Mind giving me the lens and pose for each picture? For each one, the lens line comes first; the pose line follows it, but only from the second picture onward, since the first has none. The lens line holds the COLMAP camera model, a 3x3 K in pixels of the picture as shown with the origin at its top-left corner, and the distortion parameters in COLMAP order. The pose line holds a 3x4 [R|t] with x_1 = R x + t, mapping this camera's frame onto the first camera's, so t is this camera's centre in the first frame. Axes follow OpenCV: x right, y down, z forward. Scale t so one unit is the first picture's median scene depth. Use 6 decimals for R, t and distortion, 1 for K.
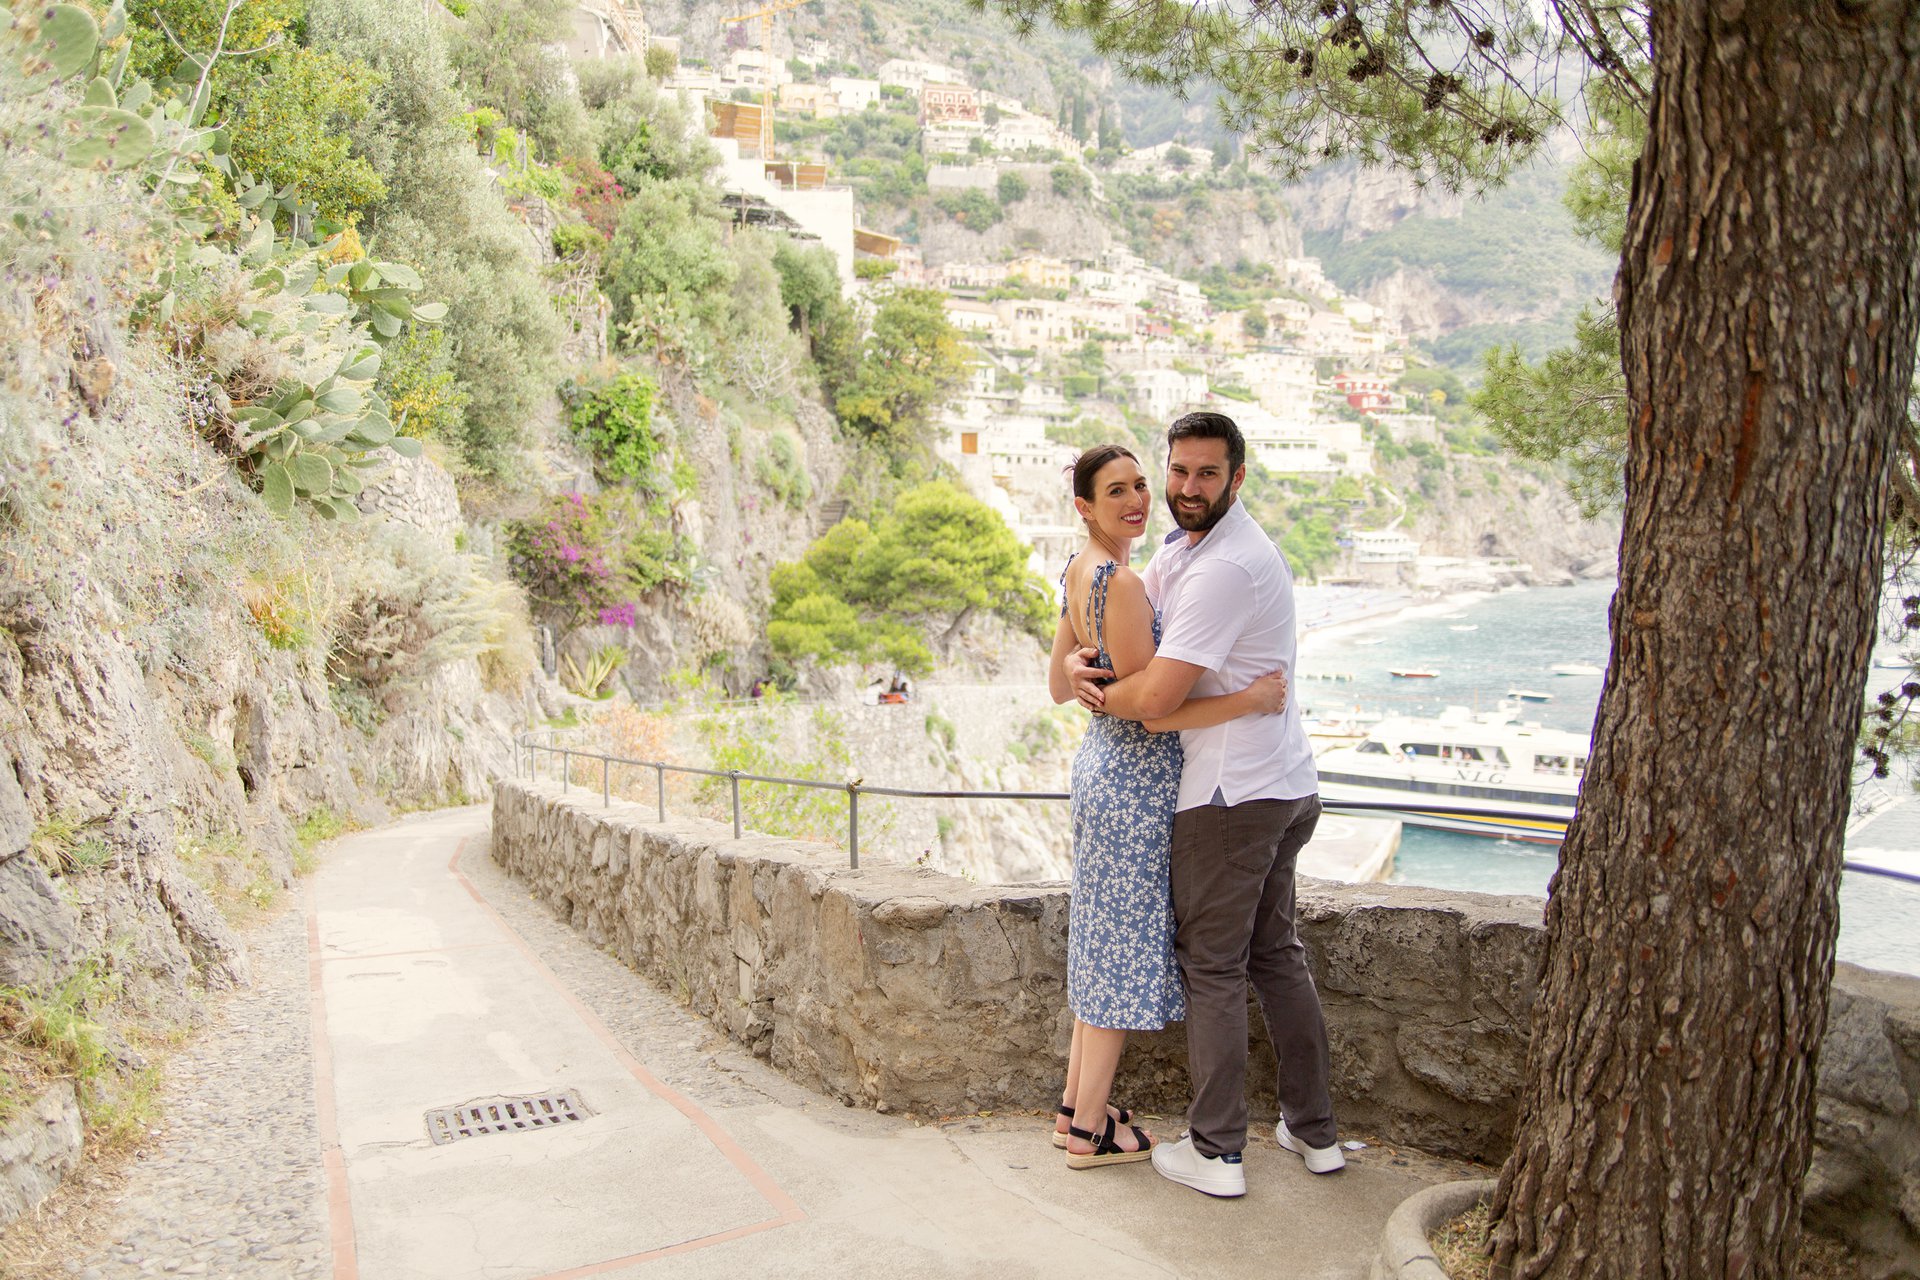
lens RADIAL K [[1490.5, 0, 960.6], [0, 1490.5, 639.0], [0, 0, 1]] dist [-0.006684, 0.005882]
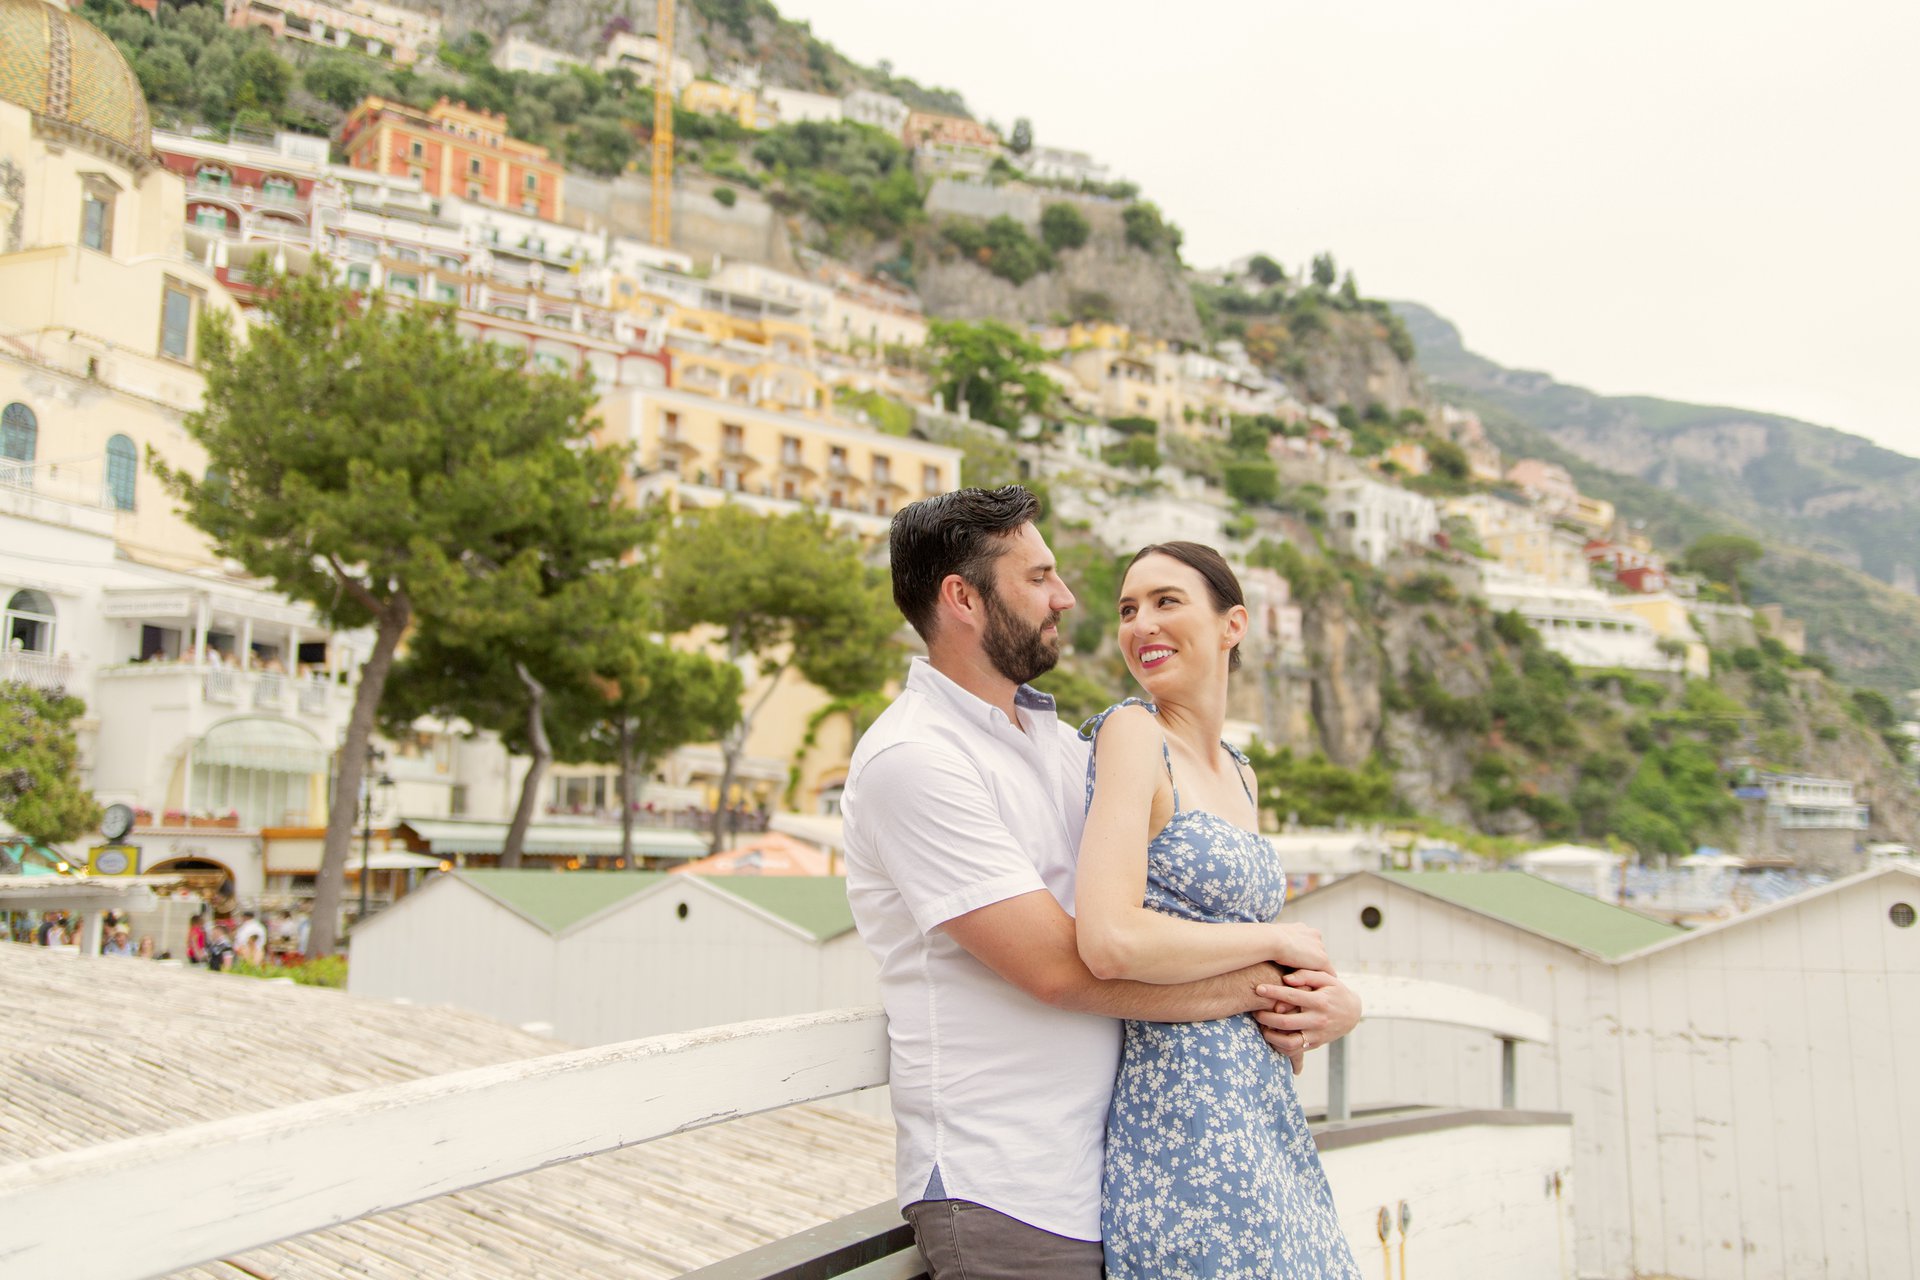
lens RADIAL K [[1605.3, 0, 988.1], [0, 1605.3, 621.2], [0, 0, 1]] dist [-0.007230, 0.003360]
pose [[0.996572, 0.017671, 0.080827, -0.052655], [0.001477, 0.972970, -0.230927, 0.006501], [-0.082722, 0.230254, 0.969608, 0.455234]]
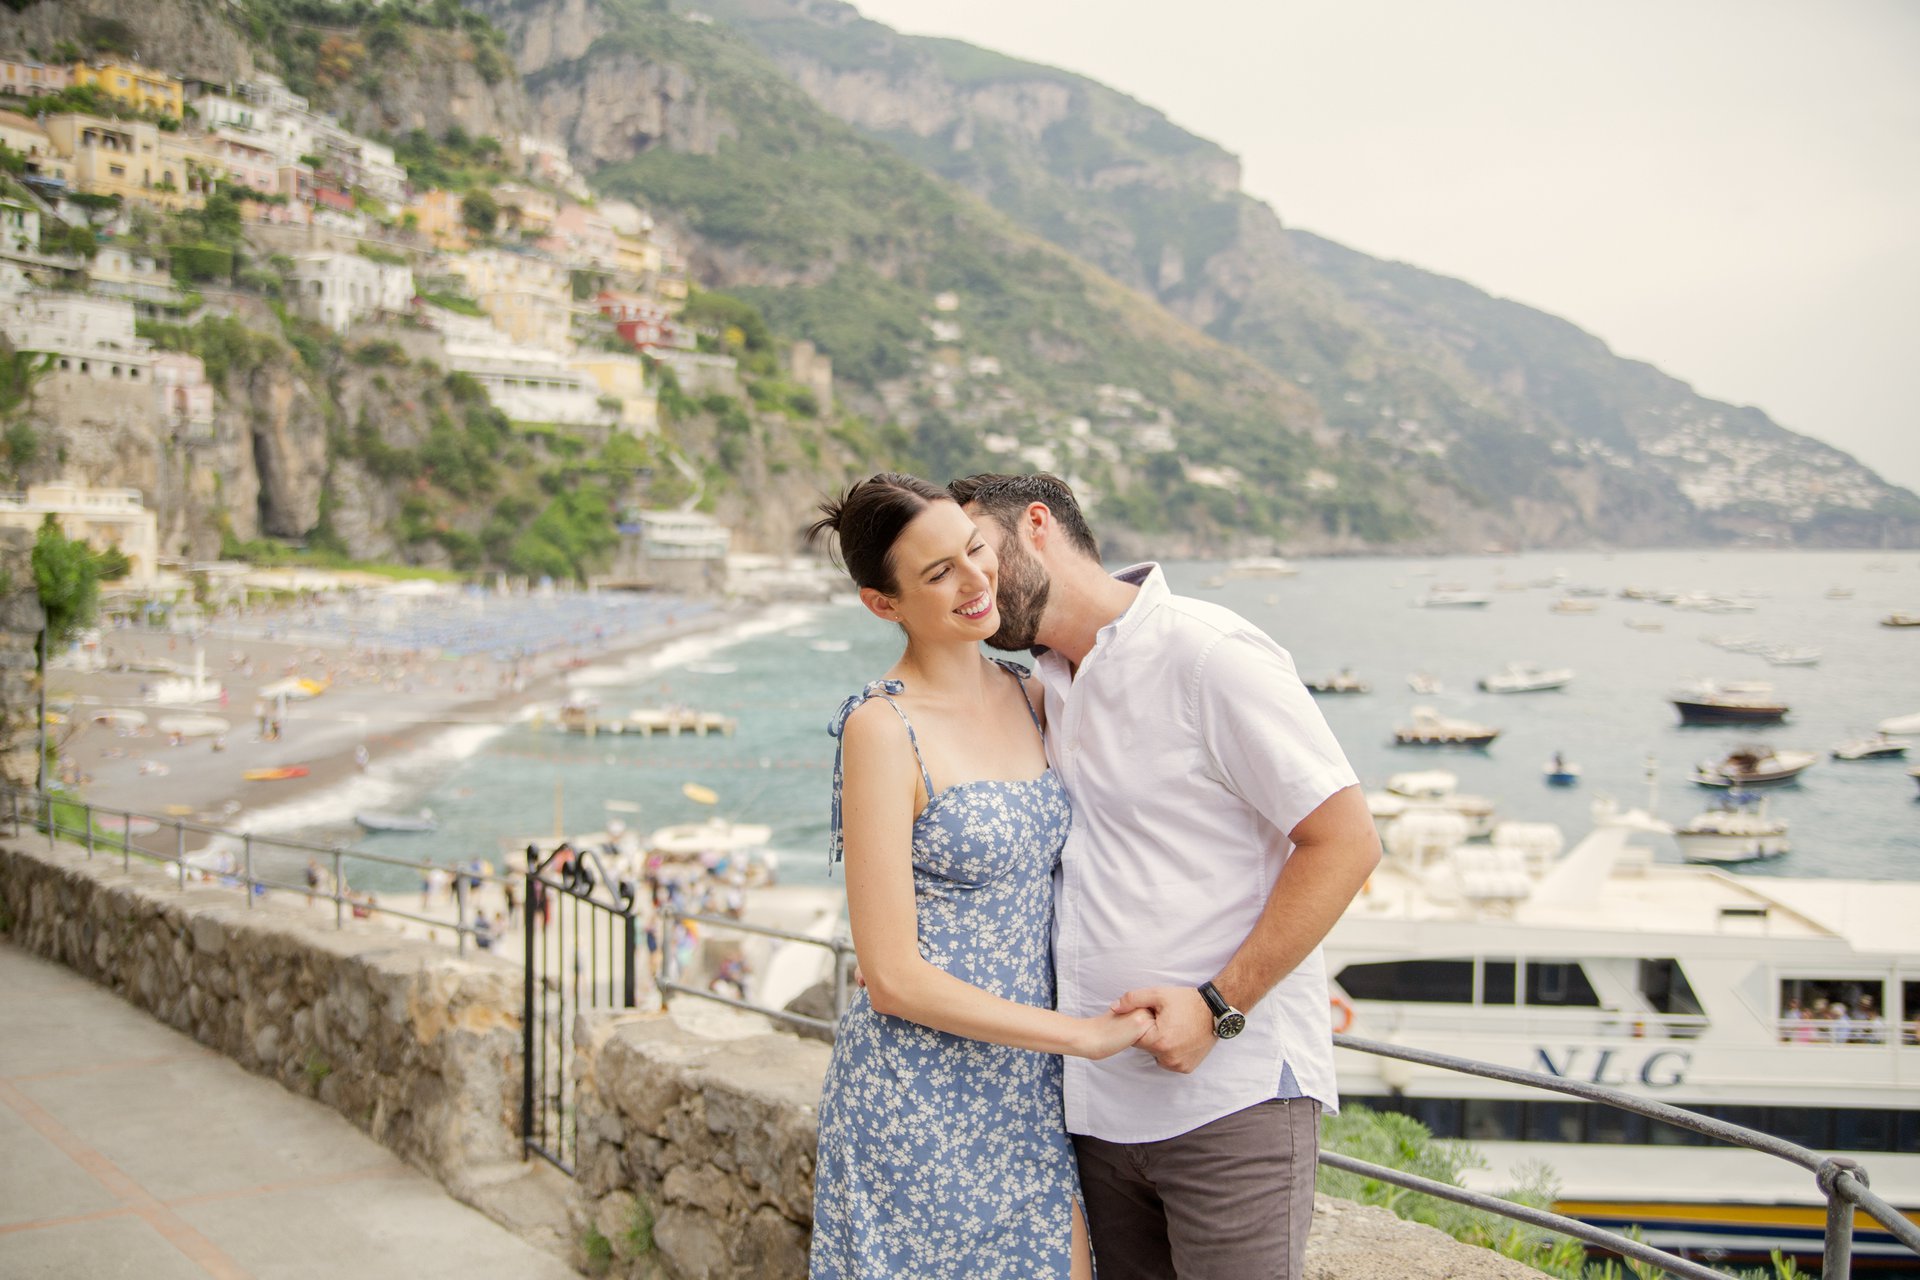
lens RADIAL K [[1835.3, 0, 952.7], [0, 1835.3, 646.0], [0, 0, 1]] dist [-0.075918, 0.164086]
pose [[0.895022, -0.013147, 0.445828, 0.021244], [0.022324, 0.999633, -0.015337, 0.004116], [-0.445463, 0.023680, 0.894987, 0.197687]]
